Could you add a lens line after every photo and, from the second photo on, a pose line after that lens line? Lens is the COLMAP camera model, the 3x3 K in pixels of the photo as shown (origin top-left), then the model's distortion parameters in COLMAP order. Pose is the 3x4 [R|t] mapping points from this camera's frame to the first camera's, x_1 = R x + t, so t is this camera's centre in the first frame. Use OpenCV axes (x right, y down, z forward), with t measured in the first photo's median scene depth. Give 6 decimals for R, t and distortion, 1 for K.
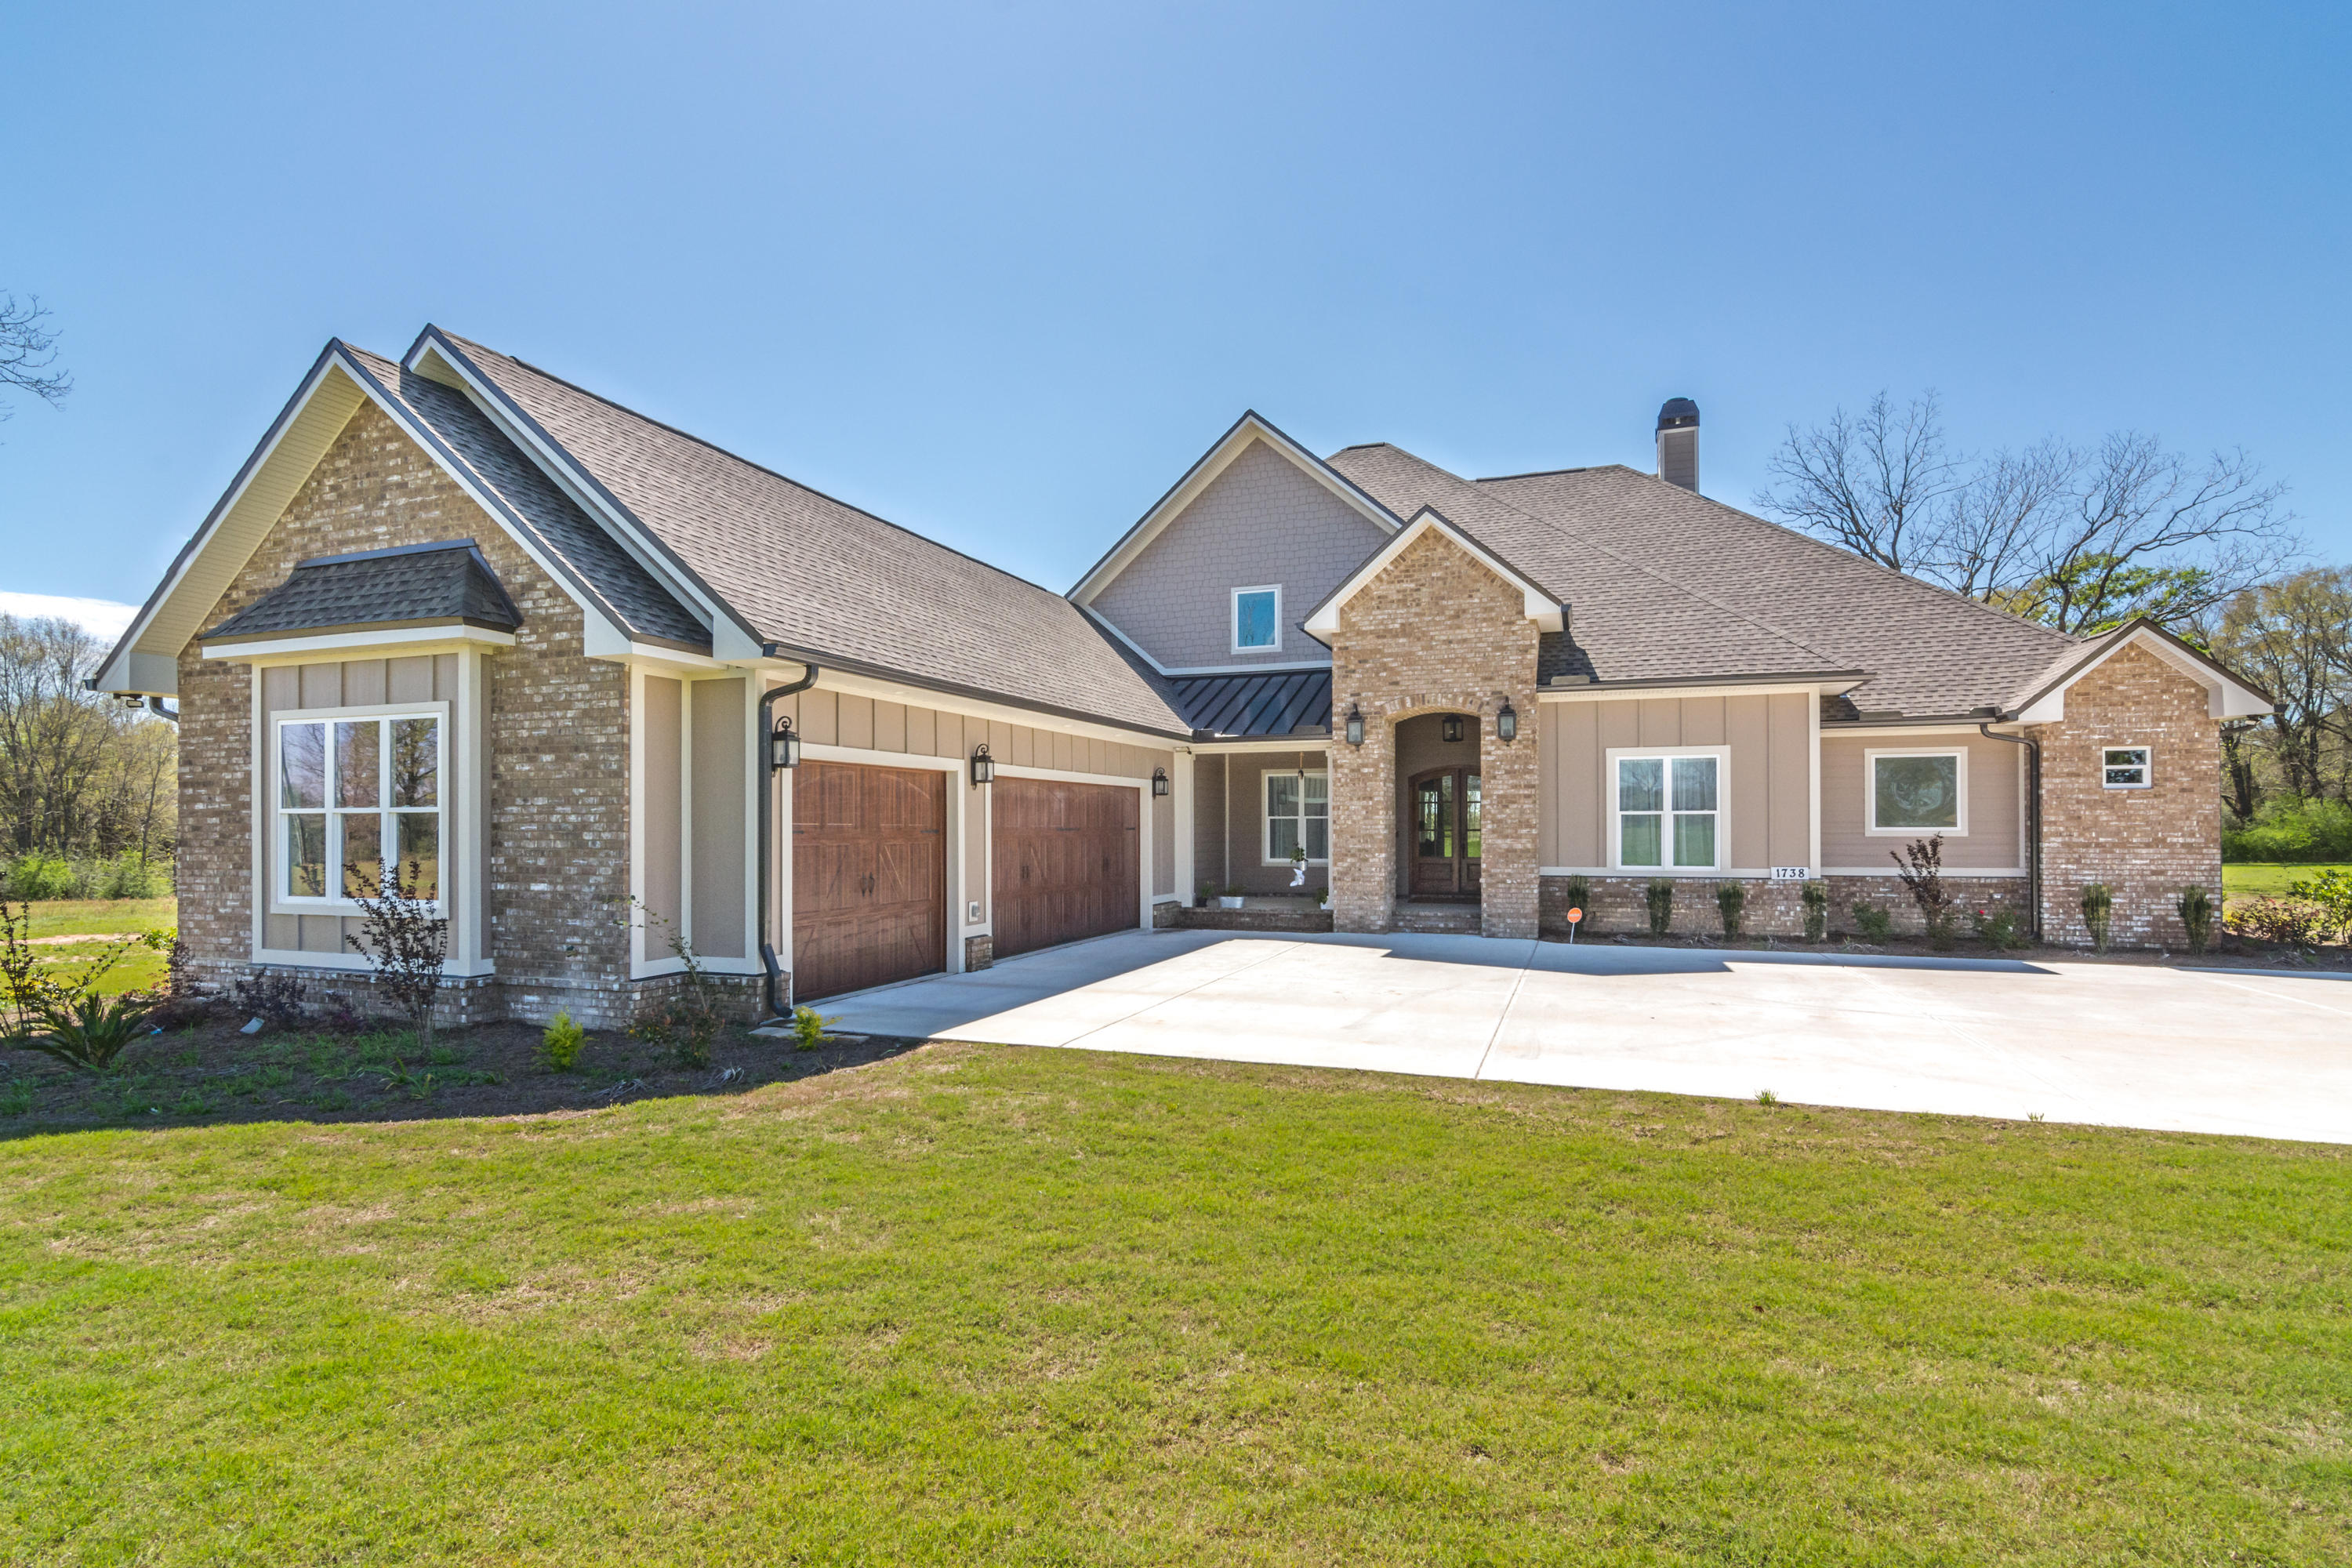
lens RADIAL K [[1081.0, 0, 1178.1], [0, 1081.0, 831.1], [0, 0, 1]] dist [-0.004329, 0.003050]
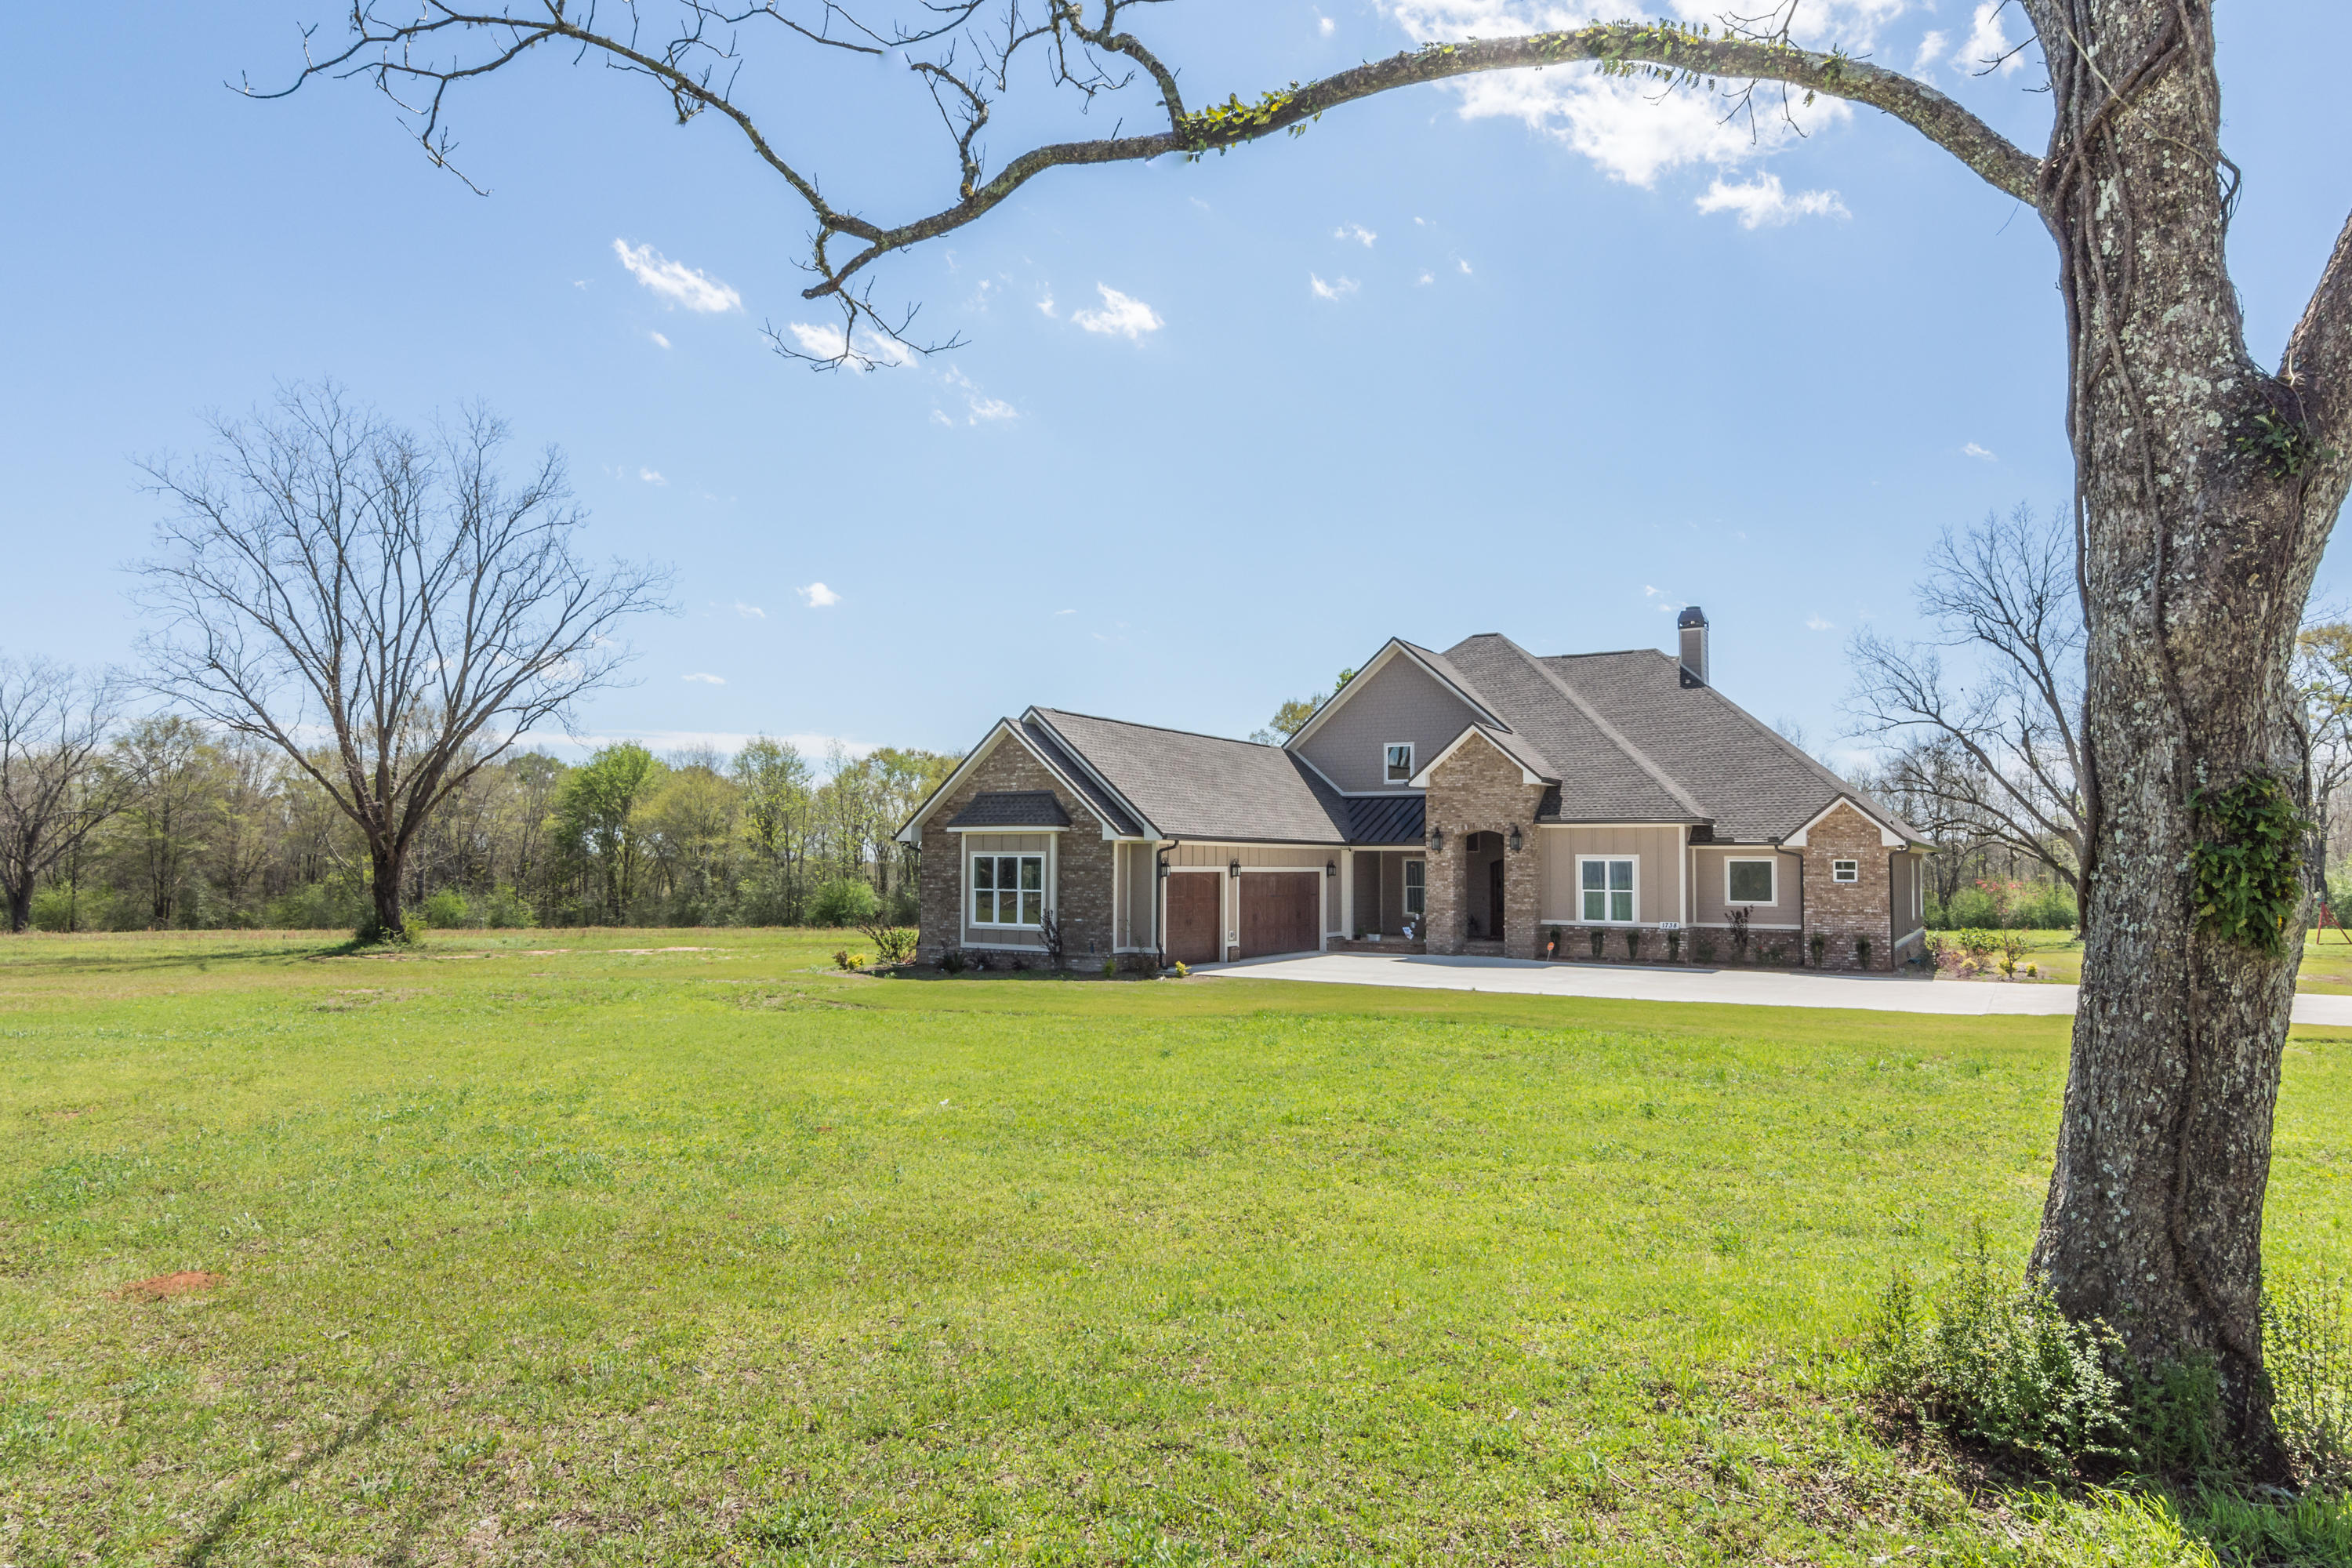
lens RADIAL K [[1271.3, 0, 1210.7], [0, 1271.3, 837.7], [0, 0, 1]] dist [-0.009918, 0.009468]
pose [[0.983958, 0.005886, -0.178303, 0.193747], [-0.010582, 0.999621, -0.025395, -0.048739], [0.178086, 0.026874, 0.983648, -1.314554]]
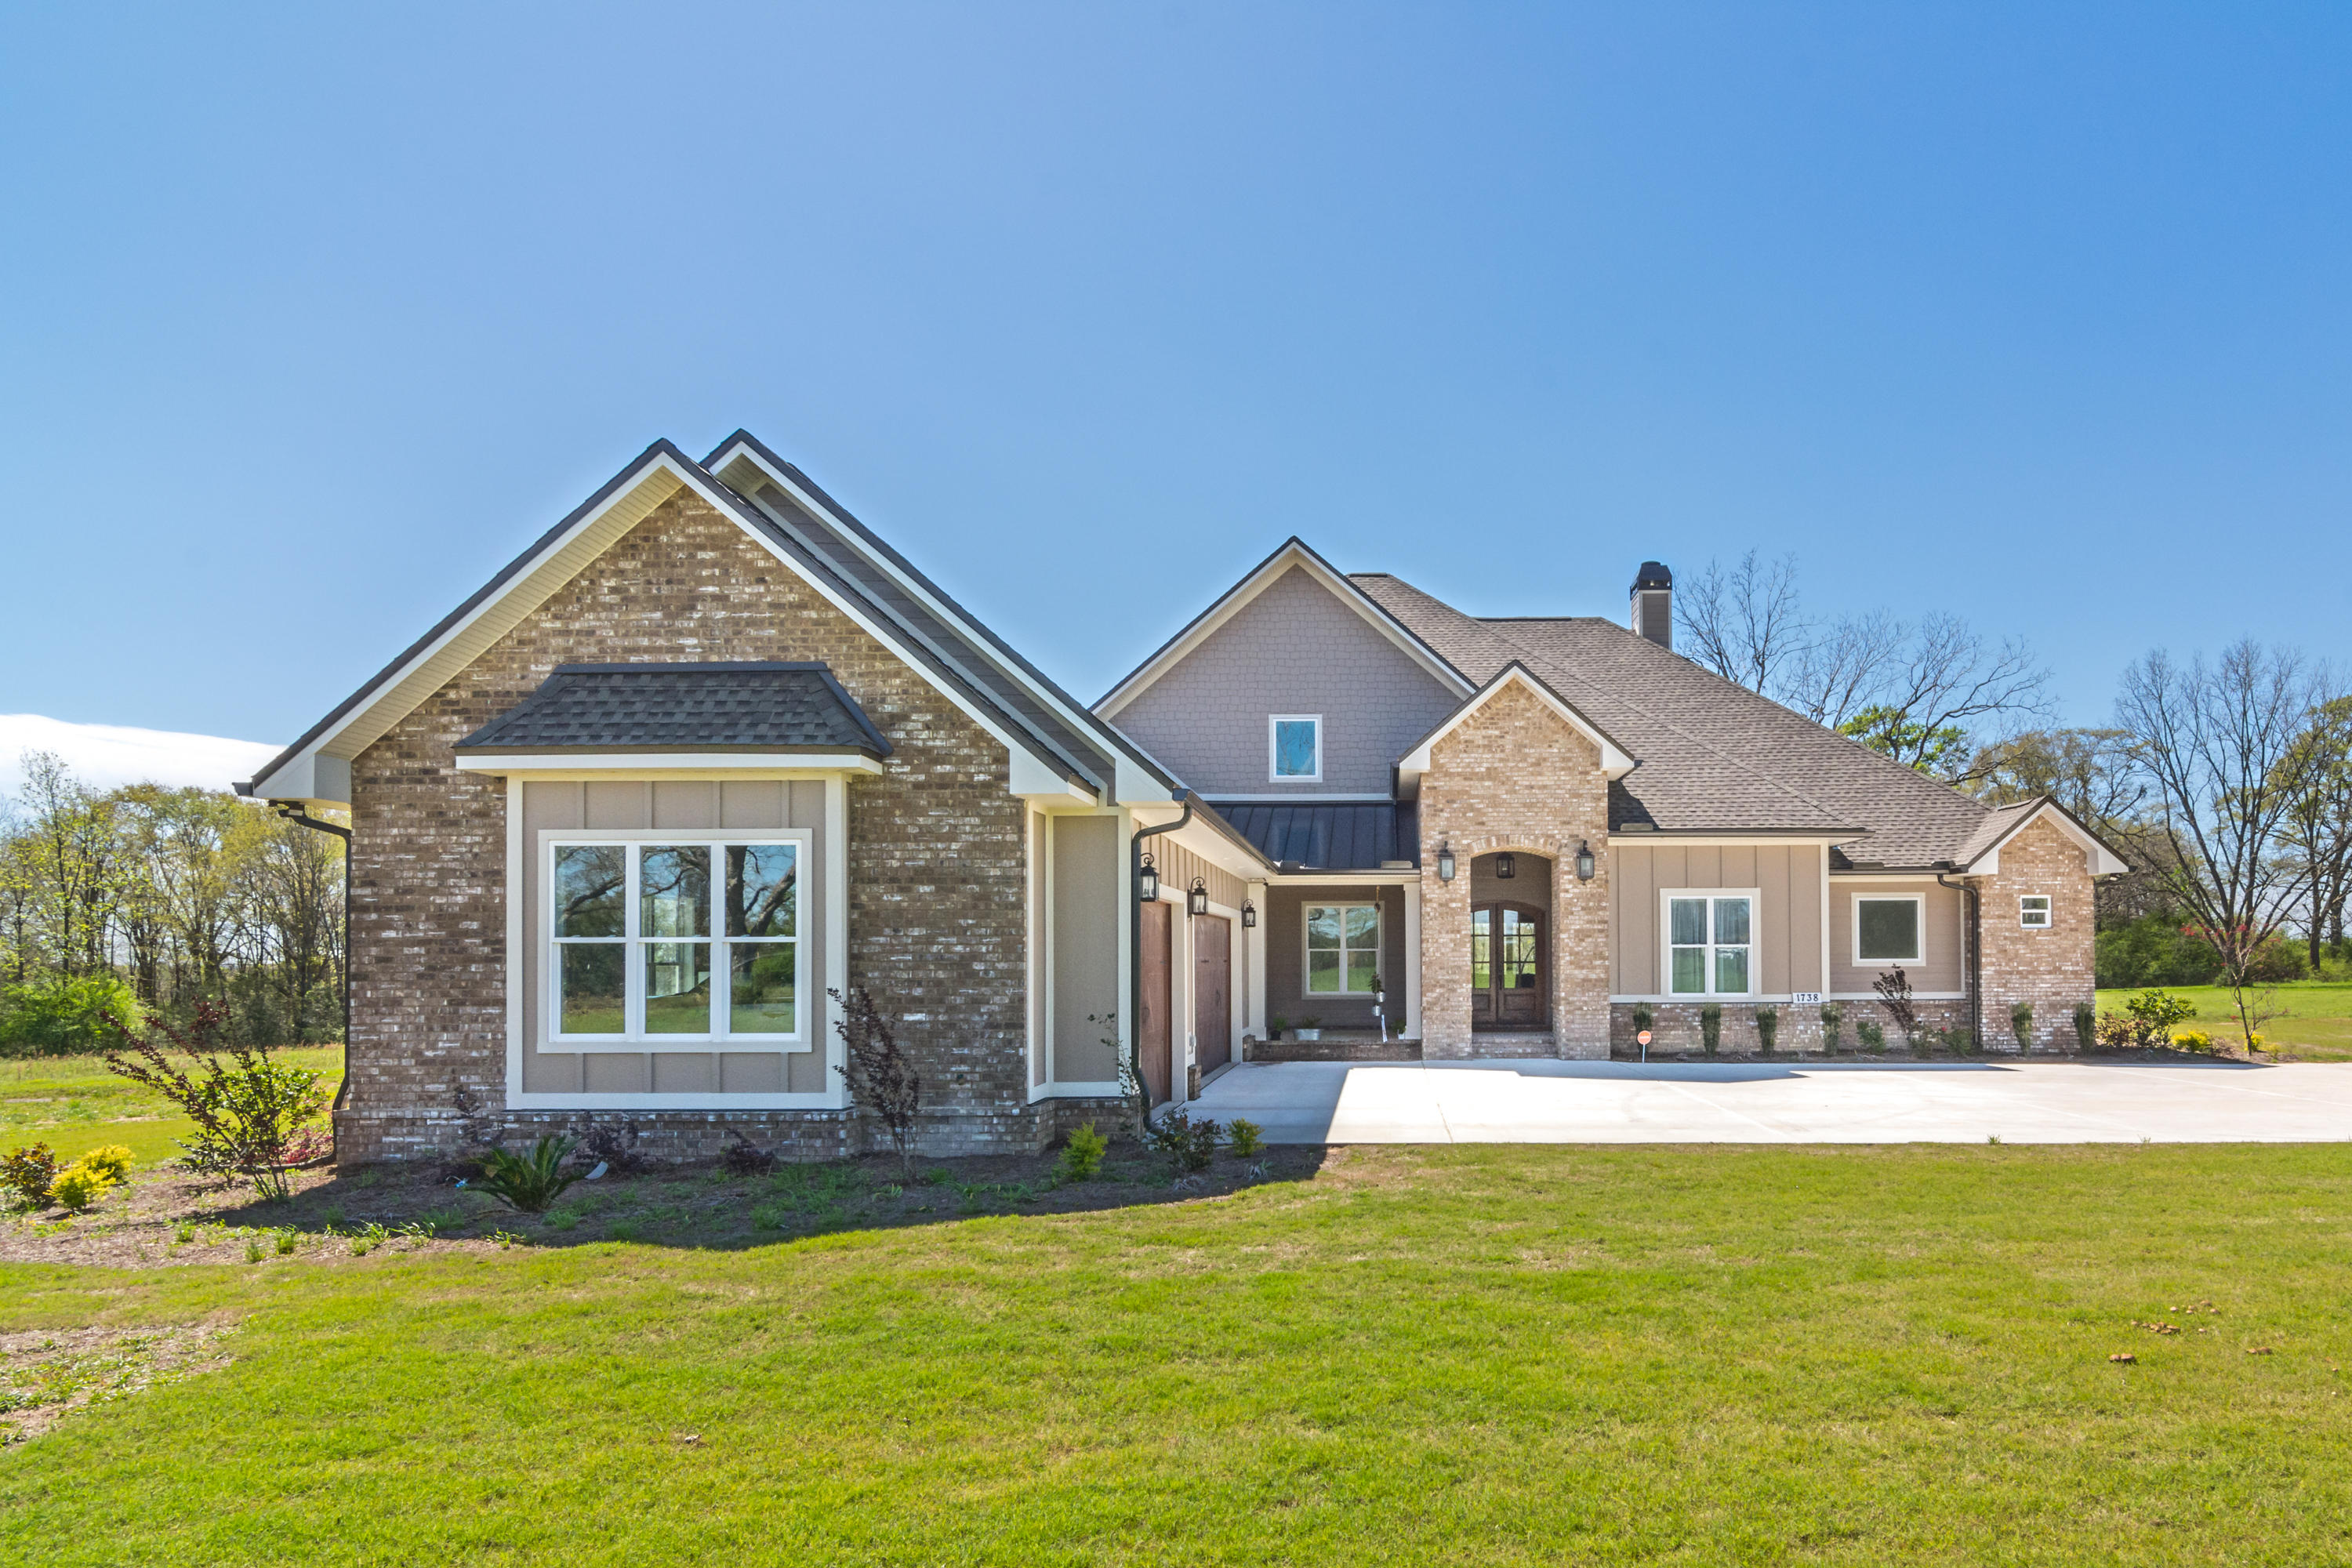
lens RADIAL K [[1271.3, 0, 1347.6], [0, 1271.3, 955.6], [0, 0, 1]] dist [-0.009918, 0.009468]
pose [[0.946651, 0.000323, 0.322261, -0.367714], [0.002541, 0.999961, -0.008465, 0.003575], [-0.322251, 0.008832, 0.946613, -0.153238]]
